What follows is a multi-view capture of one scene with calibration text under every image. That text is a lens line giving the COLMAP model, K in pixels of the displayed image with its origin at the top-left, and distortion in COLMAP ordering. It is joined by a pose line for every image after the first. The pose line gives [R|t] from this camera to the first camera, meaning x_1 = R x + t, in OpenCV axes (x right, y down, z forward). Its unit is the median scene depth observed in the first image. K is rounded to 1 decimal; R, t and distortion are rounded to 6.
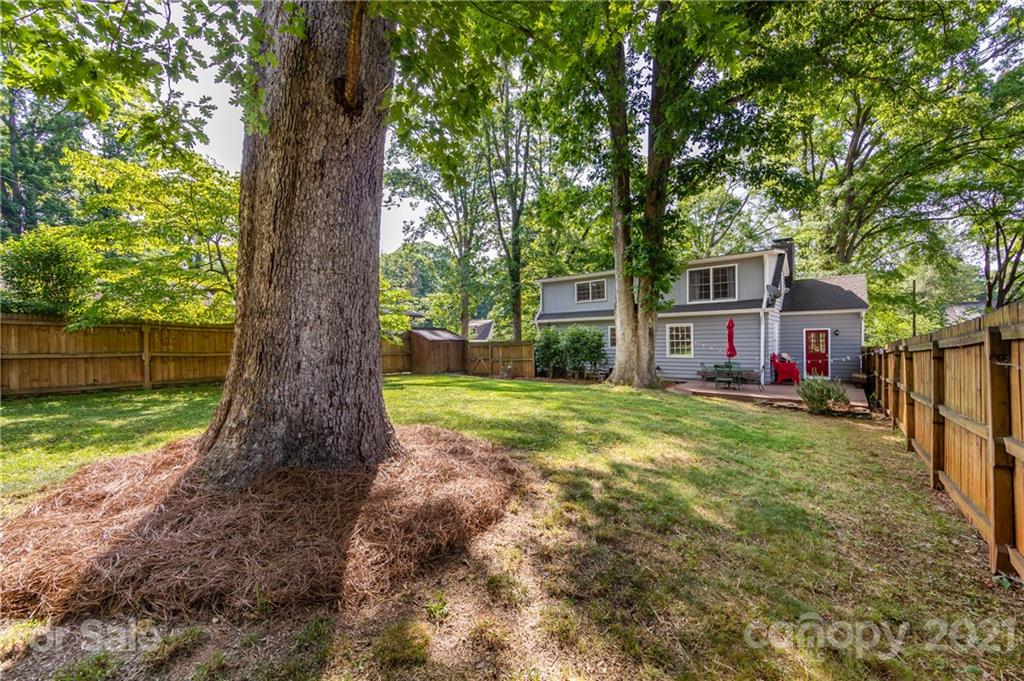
lens RADIAL K [[408.1, 0, 511.8], [0, 408.1, 341.7], [0, 0, 1]] dist [0.000246, -0.000078]
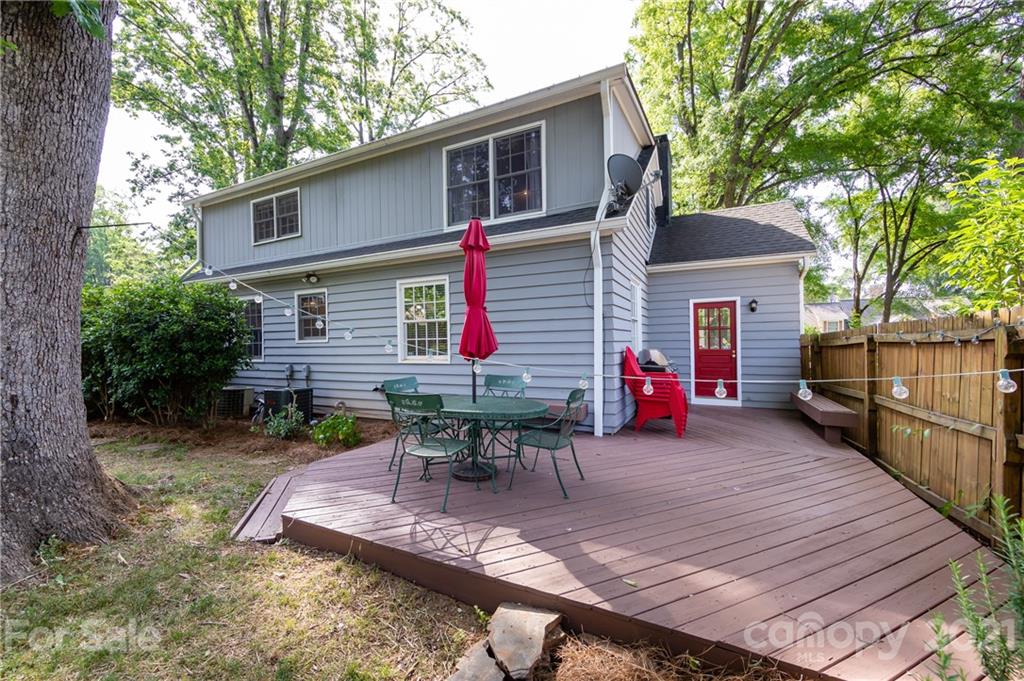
lens RADIAL K [[408.1, 0, 511.8], [0, 408.1, 341.7], [0, 0, 1]] dist [0.000246, -0.000078]
pose [[0.971229, -0.000723, 0.238145, 0.402064], [0.003280, 0.999941, -0.010340, 0.022734], [-0.238123, 0.010824, 0.971175, 0.591303]]
